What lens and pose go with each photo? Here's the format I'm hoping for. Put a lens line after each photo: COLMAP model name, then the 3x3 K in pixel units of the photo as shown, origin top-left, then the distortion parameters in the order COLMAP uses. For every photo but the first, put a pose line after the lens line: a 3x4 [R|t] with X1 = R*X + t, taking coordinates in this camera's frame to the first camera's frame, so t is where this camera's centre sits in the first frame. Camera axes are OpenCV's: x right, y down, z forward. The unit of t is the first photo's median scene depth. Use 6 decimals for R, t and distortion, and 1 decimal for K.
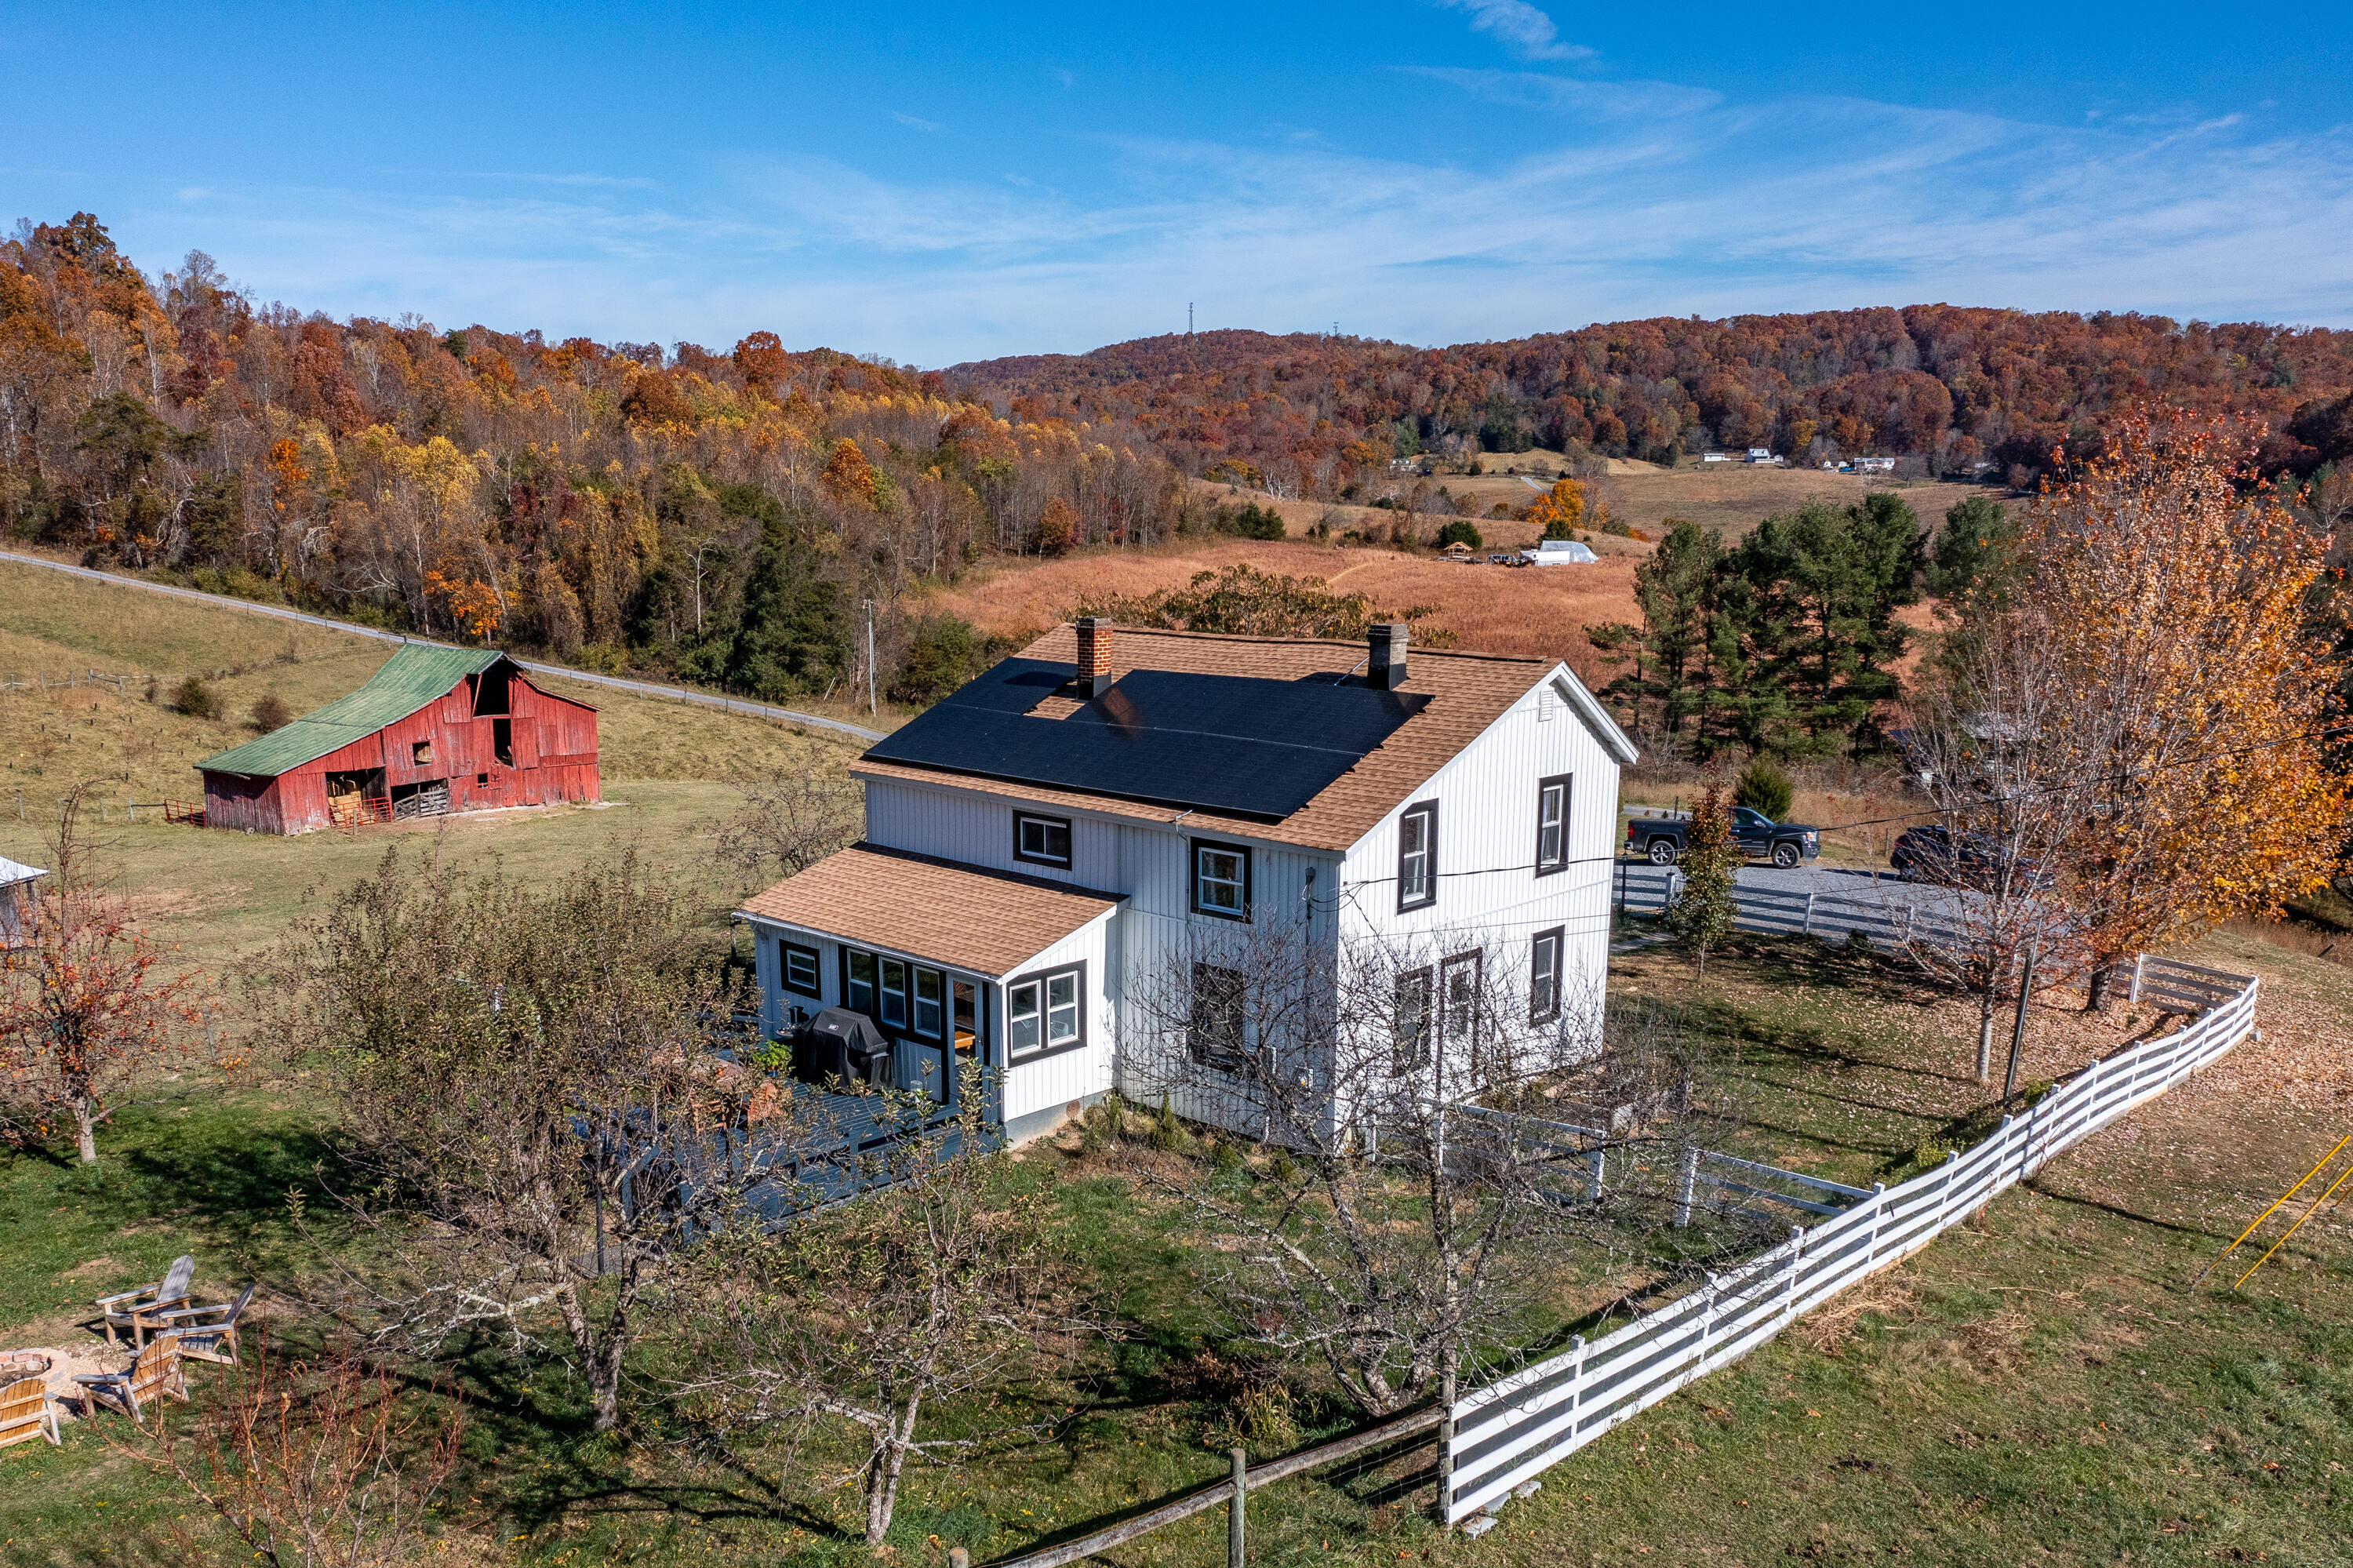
lens RADIAL K [[1913.0, 0, 1122.4], [0, 1913.0, 948.1], [0, 0, 1]] dist [-0.016756, 0.006104]
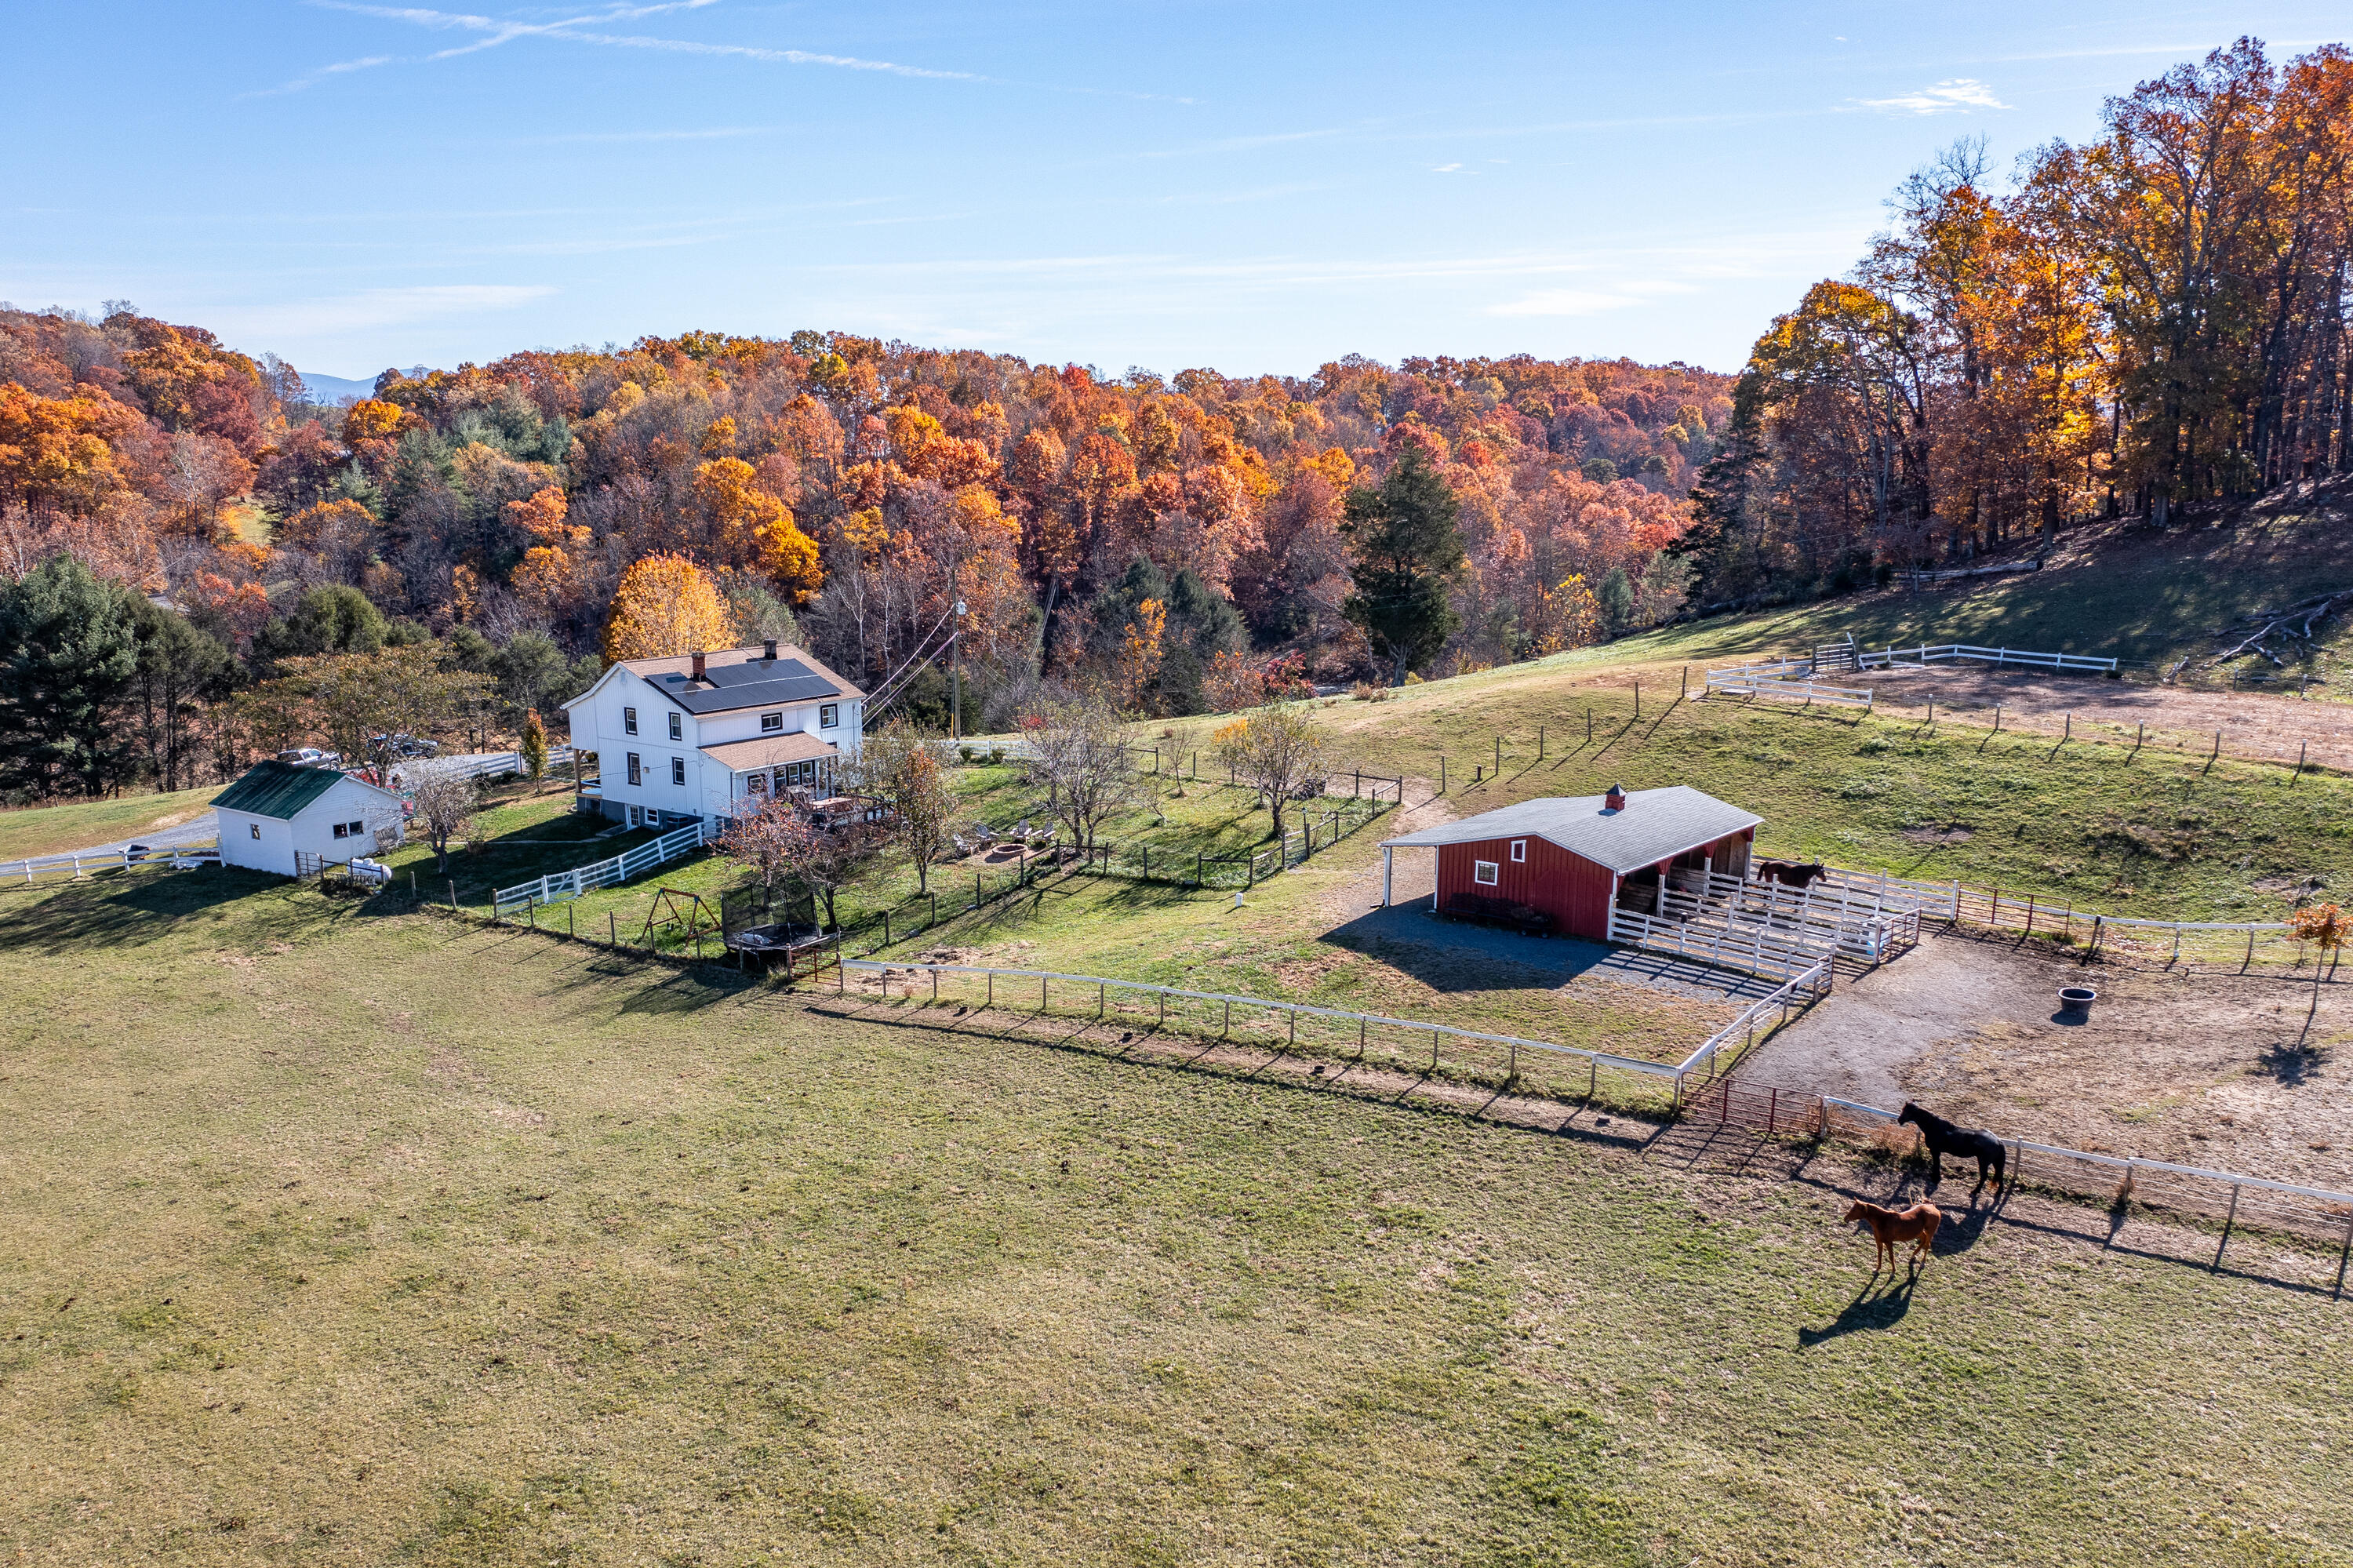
lens RADIAL K [[1957.7, 0, 1105.9], [0, 1957.7, 786.3], [0, 0, 1]] dist [-0.004980, 0.006004]
pose [[-0.105232, -0.174114, 0.979087, -0.482380], [0.230678, 0.953424, 0.194344, -0.067447], [-0.967323, 0.246305, -0.060166, 0.108875]]
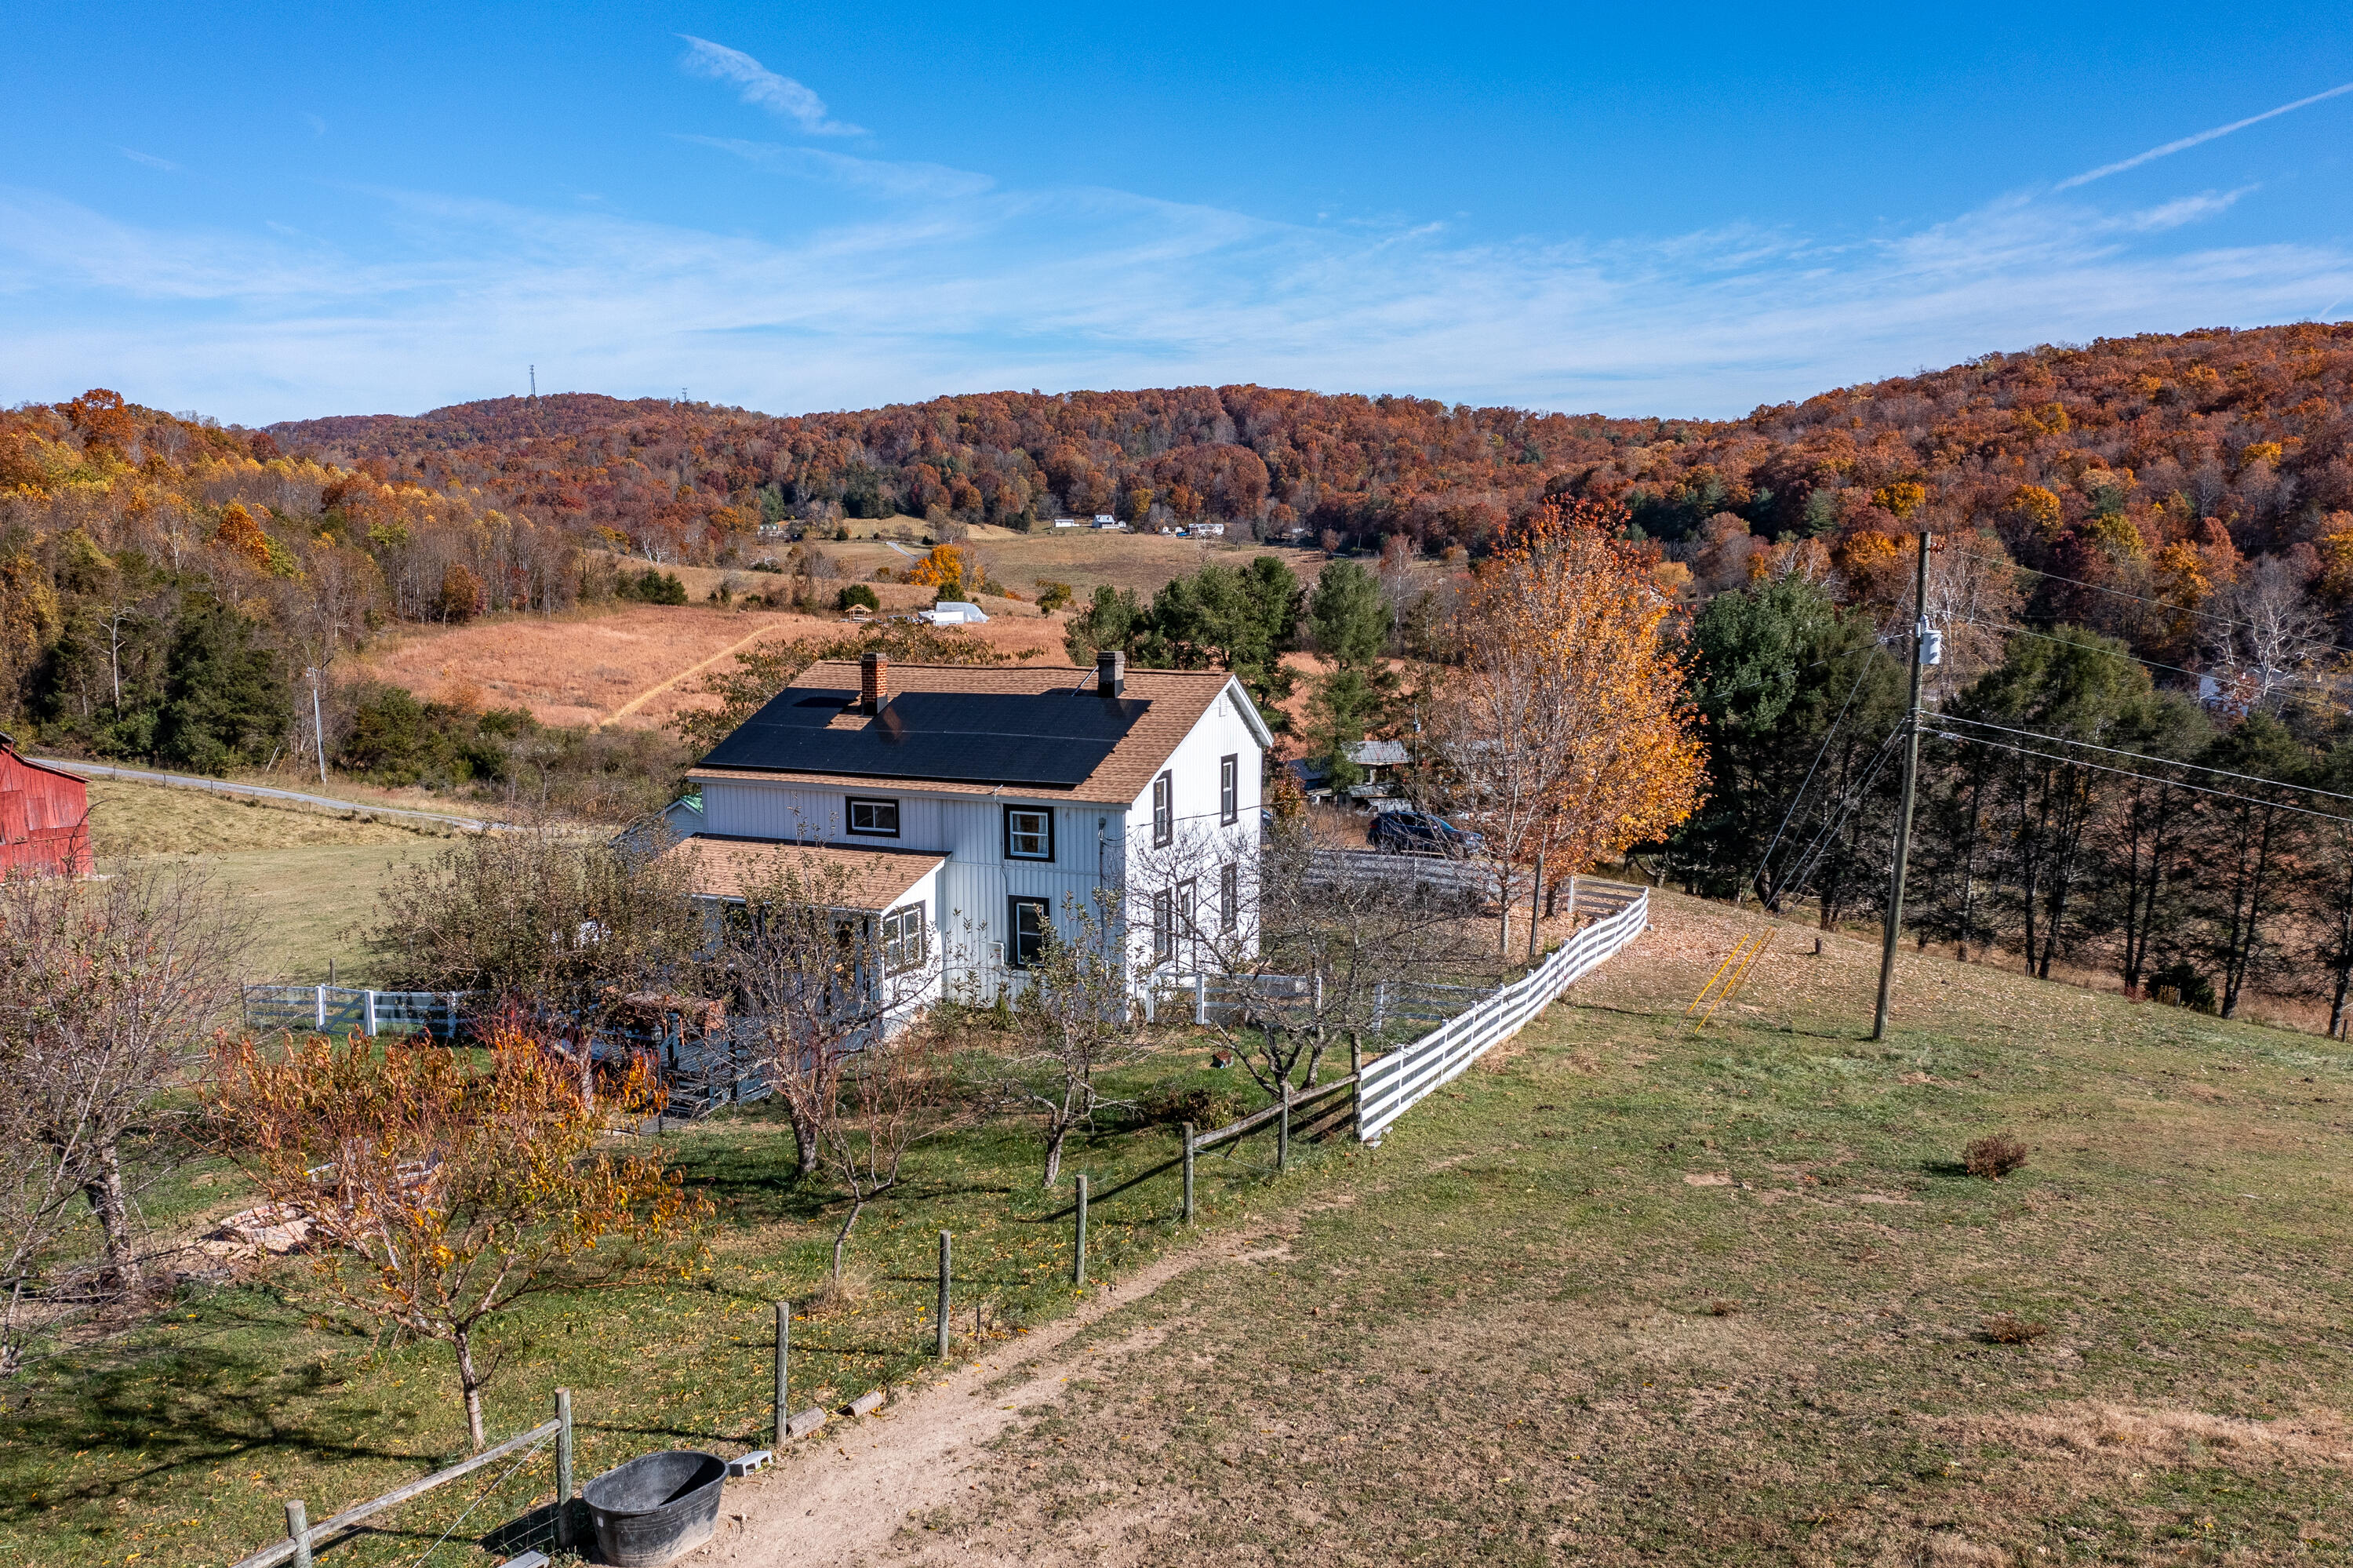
lens RADIAL K [[1913.0, 0, 1122.4], [0, 1913.0, 948.1], [0, 0, 1]] dist [-0.016756, 0.006104]
pose [[0.947089, -0.066333, 0.314042, -0.046810], [0.076454, 0.996872, -0.020005, 0.011567], [-0.311733, 0.042956, 0.949198, -0.049258]]
